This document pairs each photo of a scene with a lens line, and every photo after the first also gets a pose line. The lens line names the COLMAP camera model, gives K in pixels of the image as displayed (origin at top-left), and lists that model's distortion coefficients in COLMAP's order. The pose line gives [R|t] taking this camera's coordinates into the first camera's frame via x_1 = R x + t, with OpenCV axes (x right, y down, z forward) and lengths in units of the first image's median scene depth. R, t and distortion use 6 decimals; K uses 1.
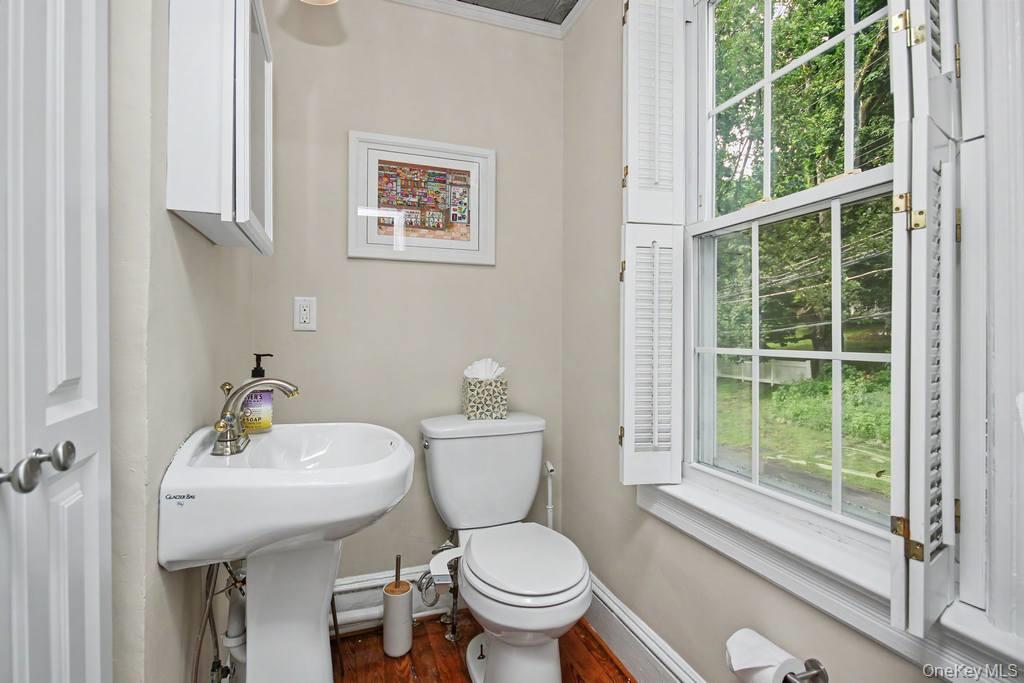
lens RADIAL K [[491.4, 0, 515.1], [0, 491.4, 334.9], [0, 0, 1]] dist [-0.000151, 0.000031]
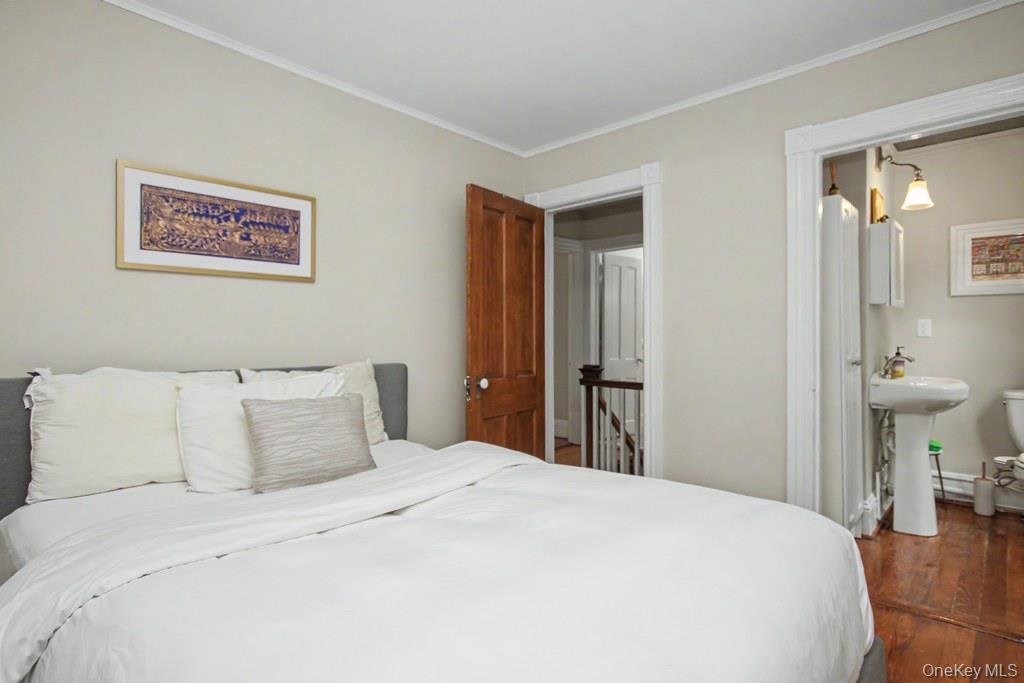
lens RADIAL K [[539.5, 0, 508.2], [0, 539.5, 338.0], [0, 0, 1]] dist [-0.004261, -0.001110]
pose [[0.452002, -0.008098, -0.891980, 0.664035], [0.004172, 0.999967, -0.006964, 0.001138], [0.892007, -0.000573, 0.452021, -1.301467]]
